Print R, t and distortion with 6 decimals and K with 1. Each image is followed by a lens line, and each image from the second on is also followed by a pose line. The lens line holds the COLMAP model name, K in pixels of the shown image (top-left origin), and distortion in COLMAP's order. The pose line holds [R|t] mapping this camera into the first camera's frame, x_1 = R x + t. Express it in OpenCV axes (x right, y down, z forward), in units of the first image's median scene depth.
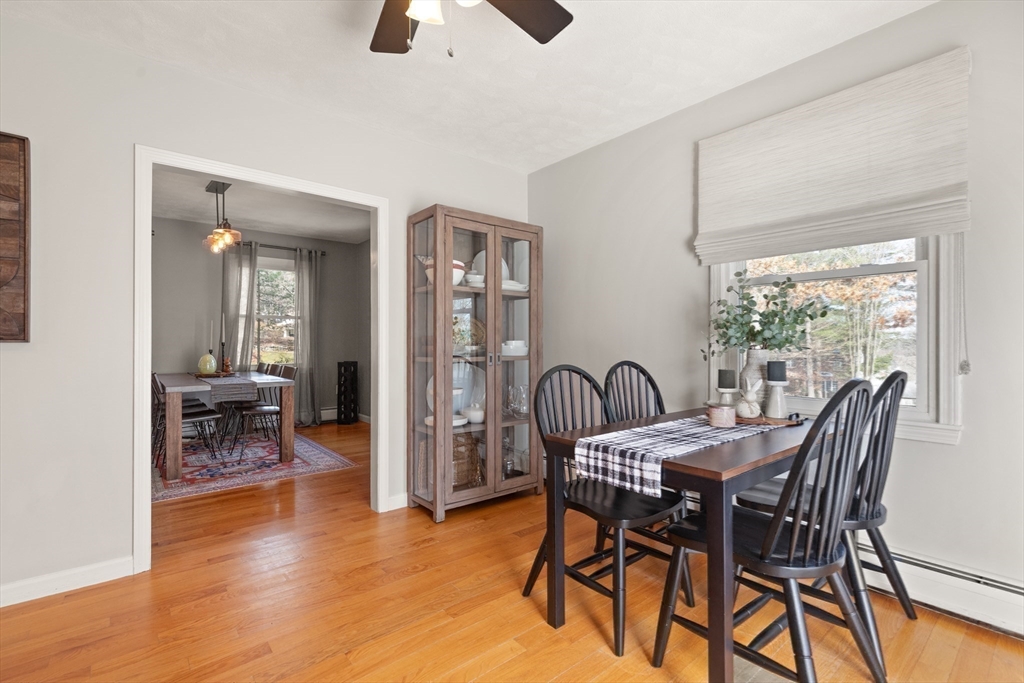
lens RADIAL K [[469.3, 0, 505.7], [0, 469.3, 340.2], [0, 0, 1]] dist [0.003791, 0.000221]
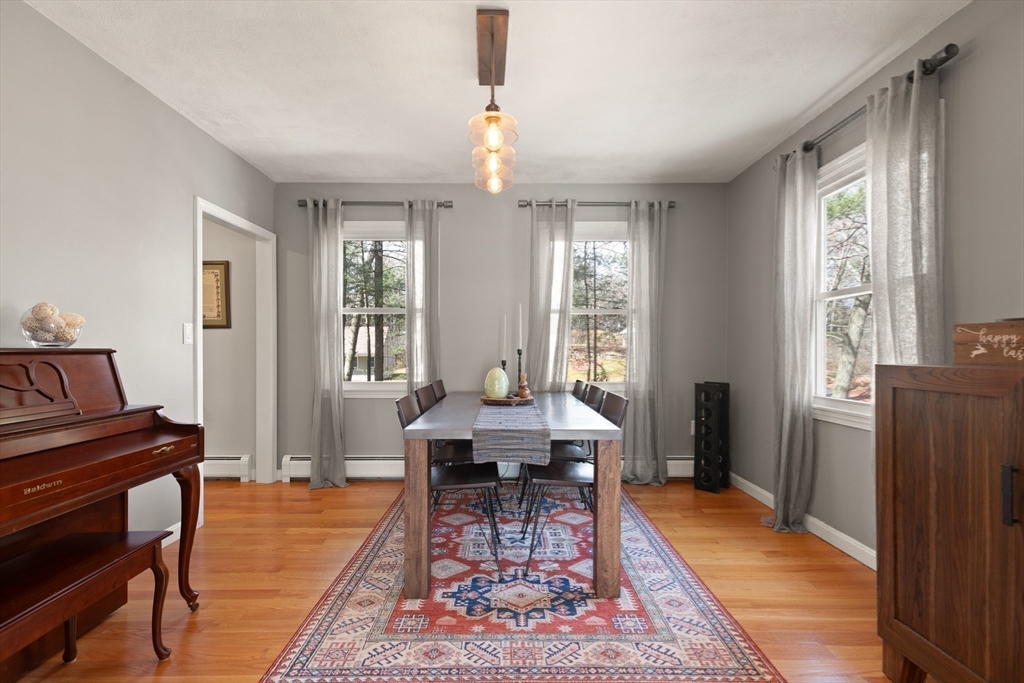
lens RADIAL K [[469.3, 0, 508.6], [0, 469.3, 347.3], [0, 0, 1]] dist [0.003791, 0.000221]
pose [[0.777403, 0.001446, -0.629001, -0.180568], [-0.003734, 0.999990, -0.002316, 0.002377], [0.628991, 0.004149, 0.777401, 0.420501]]
